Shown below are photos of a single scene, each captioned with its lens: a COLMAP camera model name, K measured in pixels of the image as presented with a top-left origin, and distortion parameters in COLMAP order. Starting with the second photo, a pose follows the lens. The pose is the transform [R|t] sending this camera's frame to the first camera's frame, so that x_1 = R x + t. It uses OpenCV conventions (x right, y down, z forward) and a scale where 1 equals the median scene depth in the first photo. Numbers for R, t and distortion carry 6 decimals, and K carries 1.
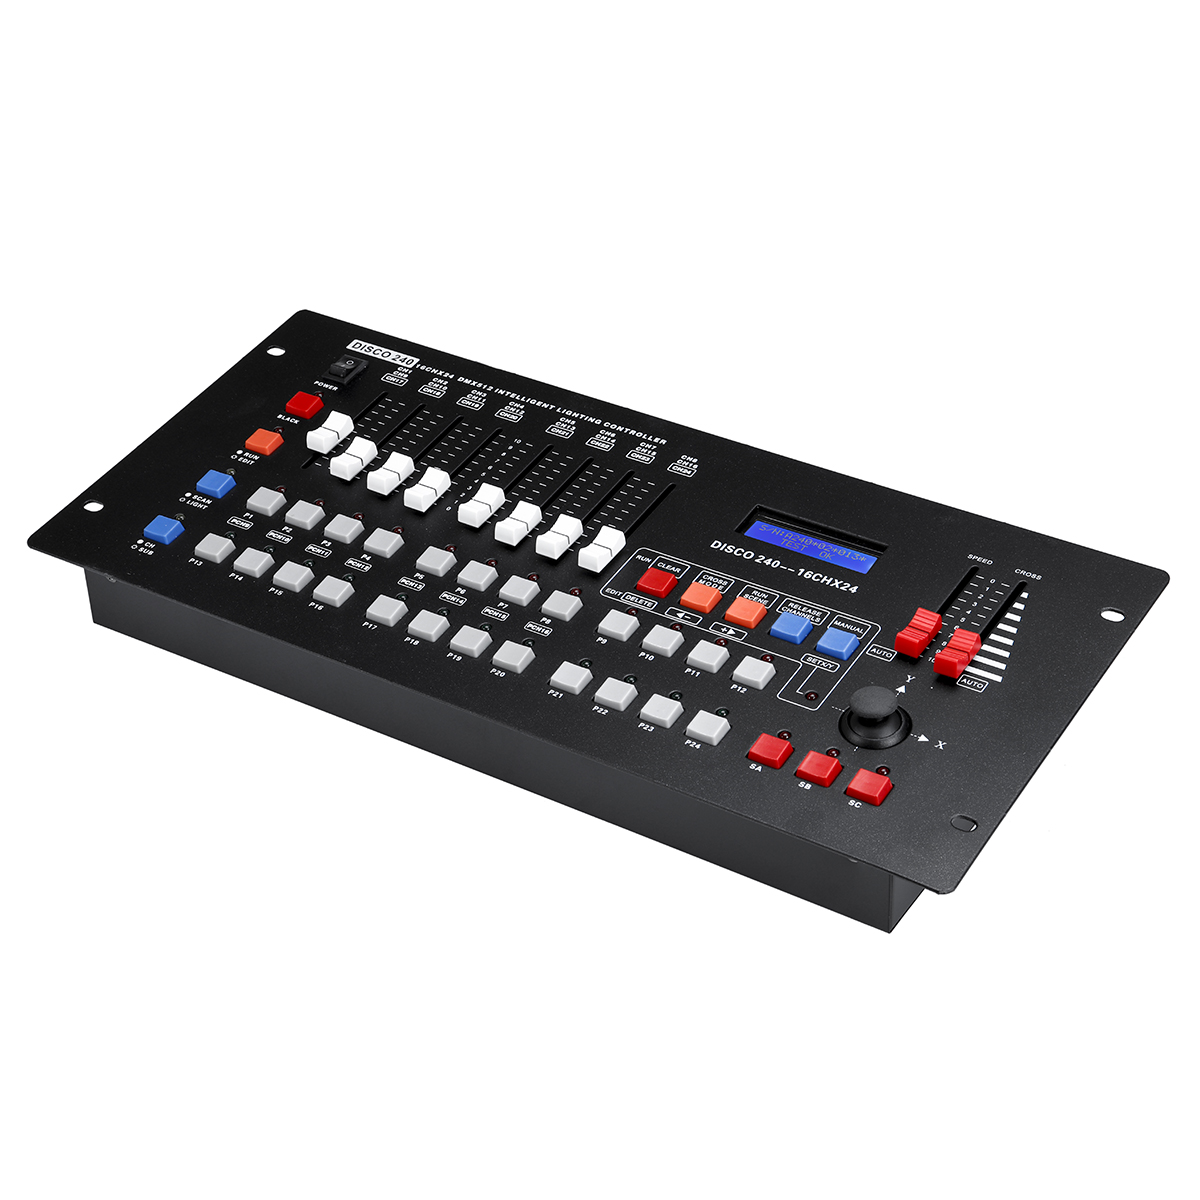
lens RADIAL K [[2637.6, 0, 600.0], [0, 2637.6, 600.0], [0, 0, 1]] dist [0.255725, -0.084916]
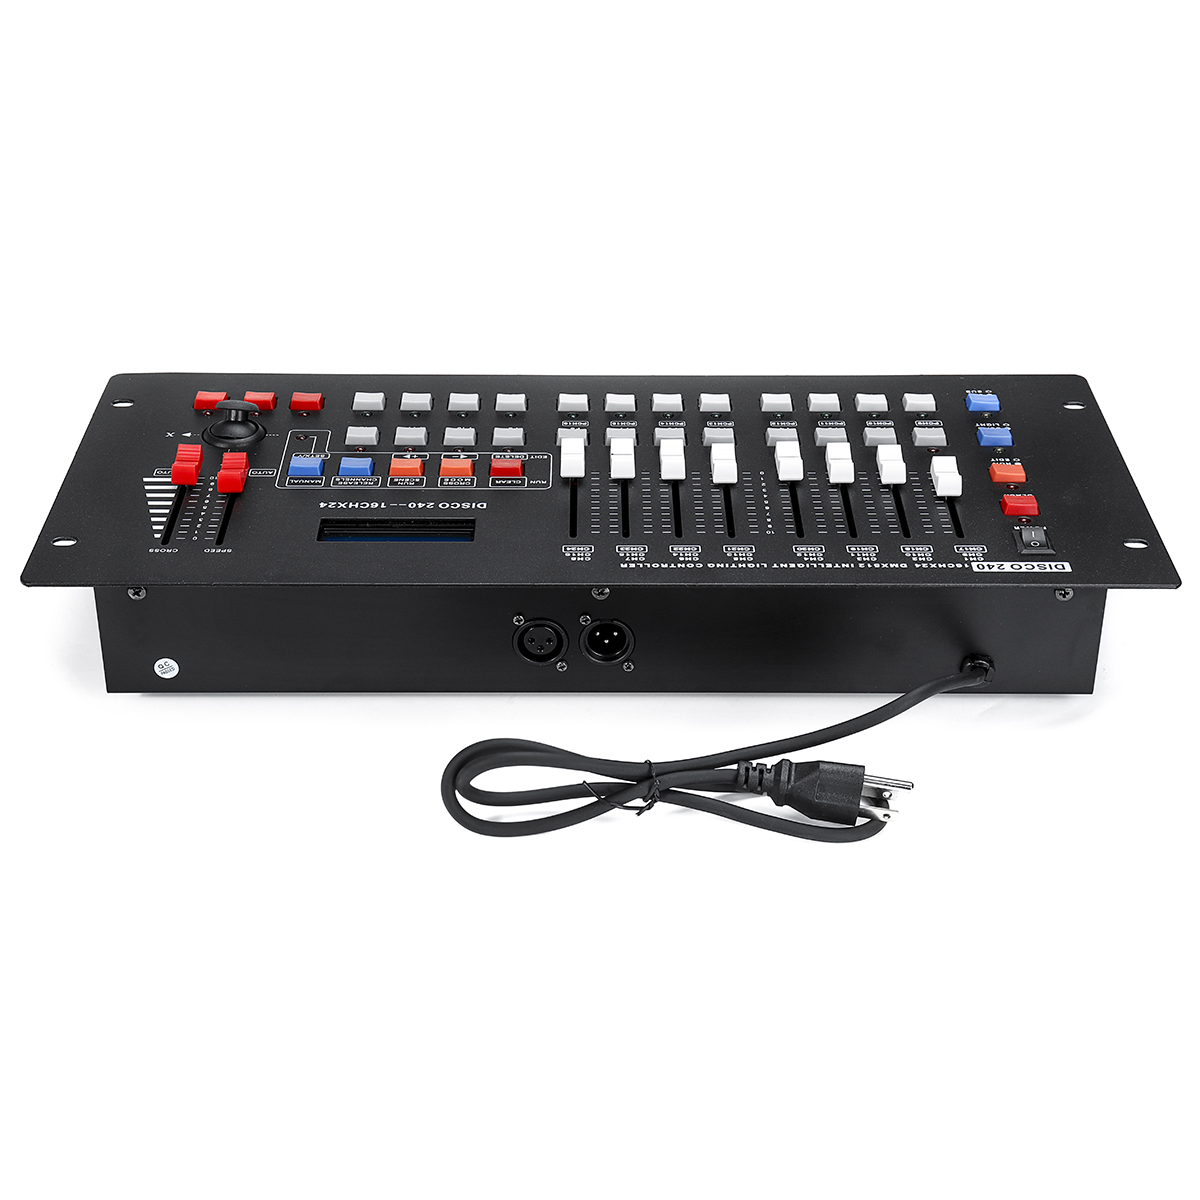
lens RADIAL K [[2233.3, 0, 600.0], [0, 2233.3, 600.0], [0, 0, 1]] dist [0.163099, 0.069417]
pose [[-0.838709, 0.342007, -0.423792, 0.371812], [-0.294113, 0.370476, 0.881048, -0.753362], [0.458329, 0.863585, -0.210132, 1.229068]]
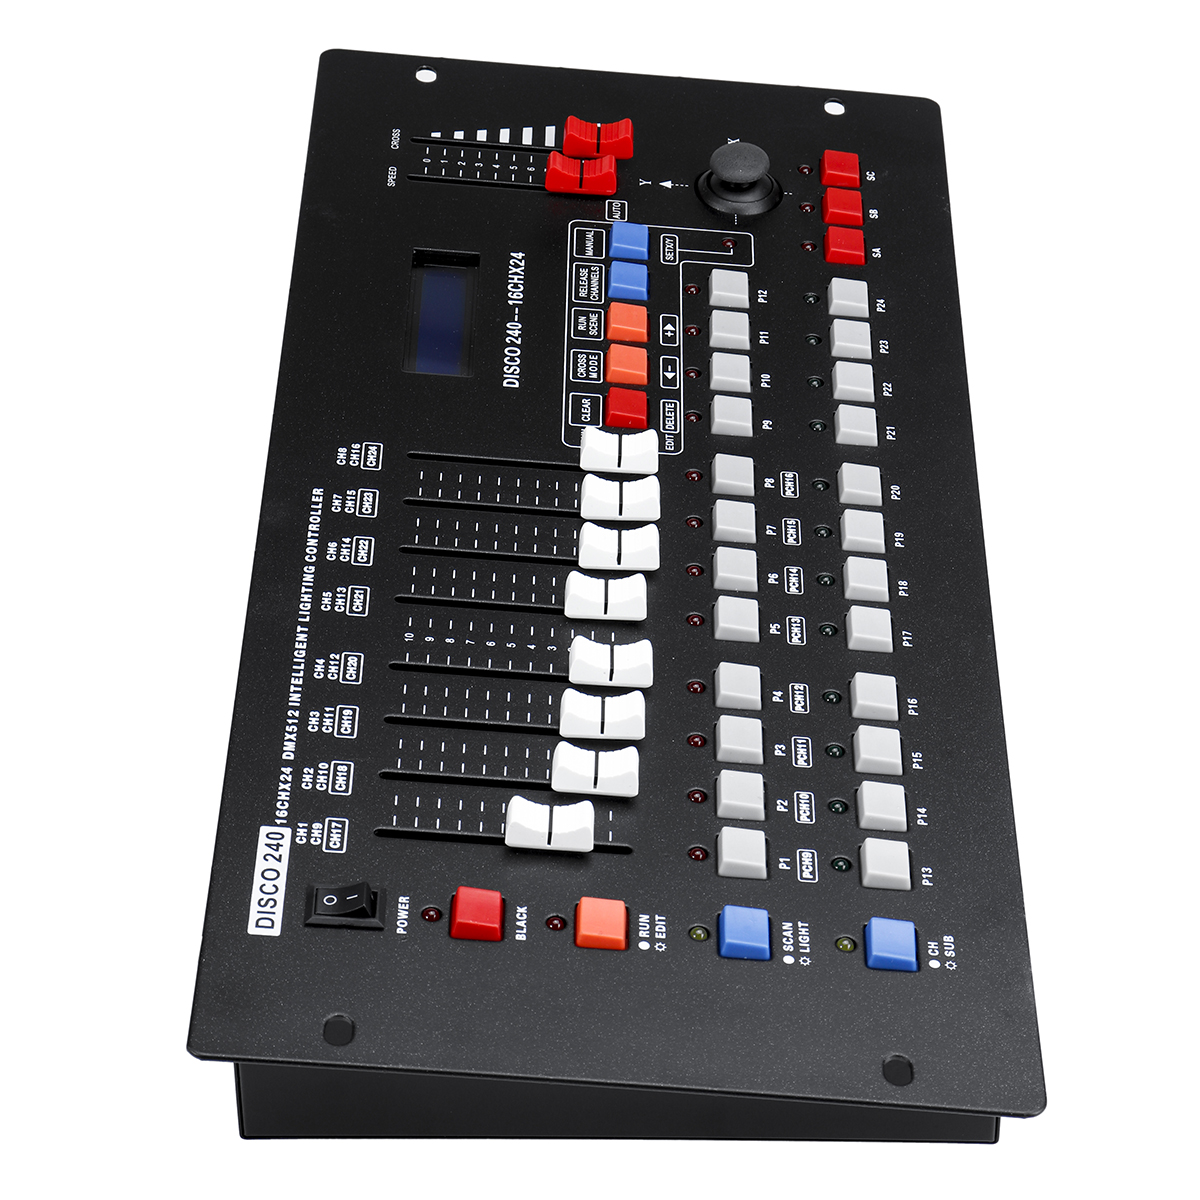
lens RADIAL K [[3817.3, 0, 600.0], [0, 3817.3, 600.0], [0, 0, 1]] dist [0.205055, 1.346624]
pose [[-0.531227, -0.498838, 0.684805, -0.672054], [0.517566, 0.448858, 0.728459, -0.703264], [-0.670763, 0.741409, 0.019737, 1.010555]]
